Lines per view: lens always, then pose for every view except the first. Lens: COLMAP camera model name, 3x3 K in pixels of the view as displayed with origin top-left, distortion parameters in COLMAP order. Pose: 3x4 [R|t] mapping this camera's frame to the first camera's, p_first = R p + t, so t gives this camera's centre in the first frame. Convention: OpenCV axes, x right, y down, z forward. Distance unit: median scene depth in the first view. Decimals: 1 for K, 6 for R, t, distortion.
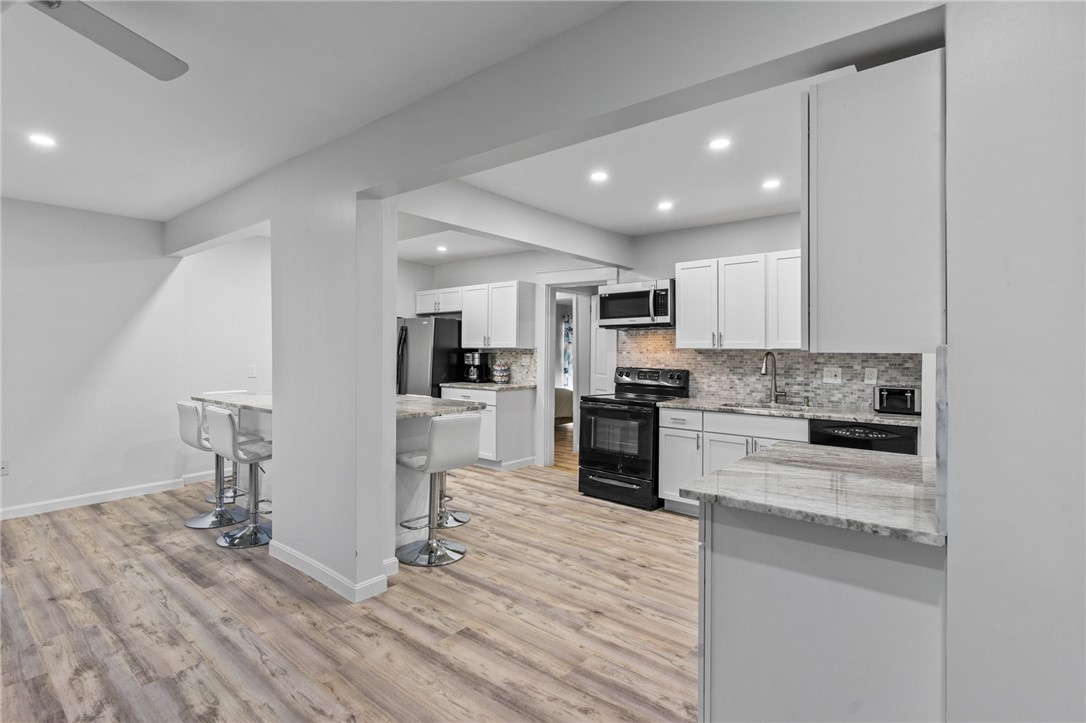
lens RADIAL K [[527.1, 0, 543.4], [0, 527.1, 340.2], [0, 0, 1]] dist [0.002272, -0.000918]
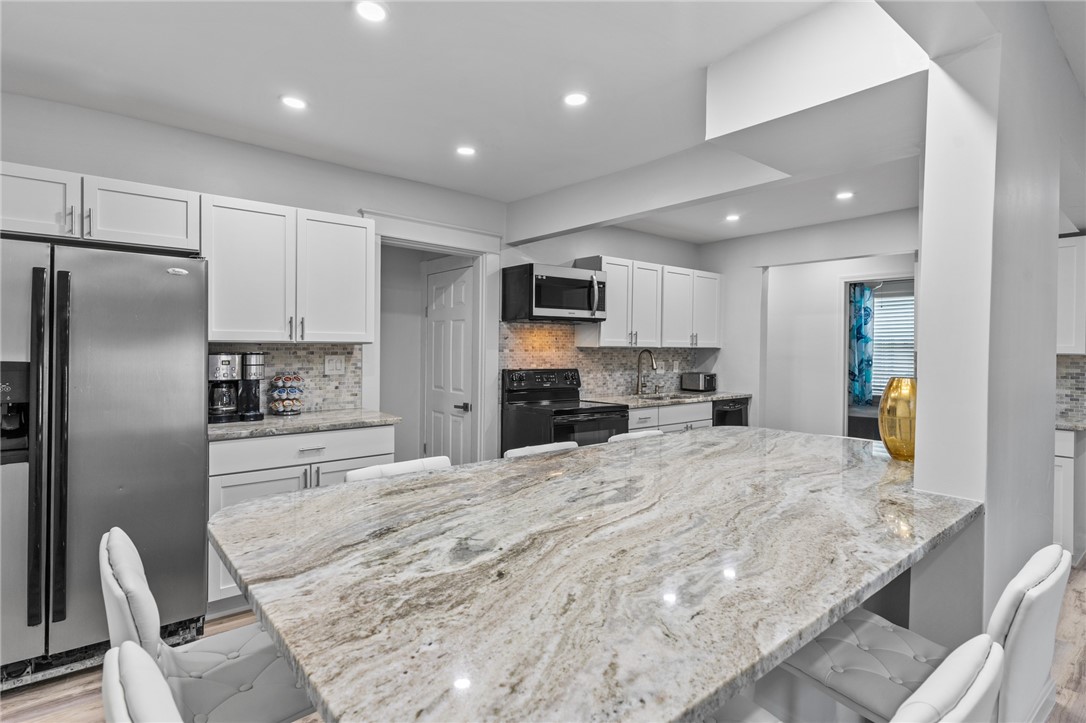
lens RADIAL K [[548.8, 0, 542.1], [0, 548.8, 348.1], [0, 0, 1]] dist [0.000424, -0.000482]
pose [[0.196407, -0.005237, 0.980509, -0.780940], [-0.027067, 0.999576, 0.010760, 0.011939], [-0.980149, -0.028653, 0.196181, 0.973201]]
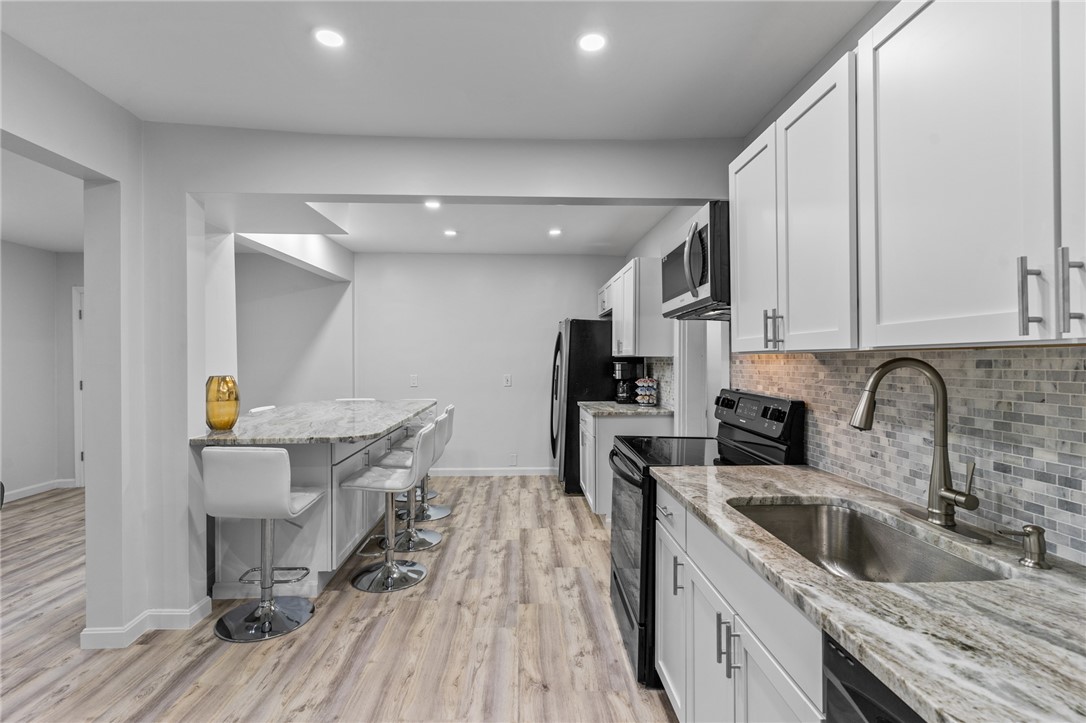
lens RADIAL K [[517.0, 0, 545.9], [0, 517.0, 355.5], [0, 0, 1]] dist [0.003813, -0.000131]
pose [[0.673921, -0.013123, -0.738687, 0.505178], [0.020152, 0.999797, 0.000624, 0.015599], [0.738528, -0.015307, 0.674049, 0.622139]]
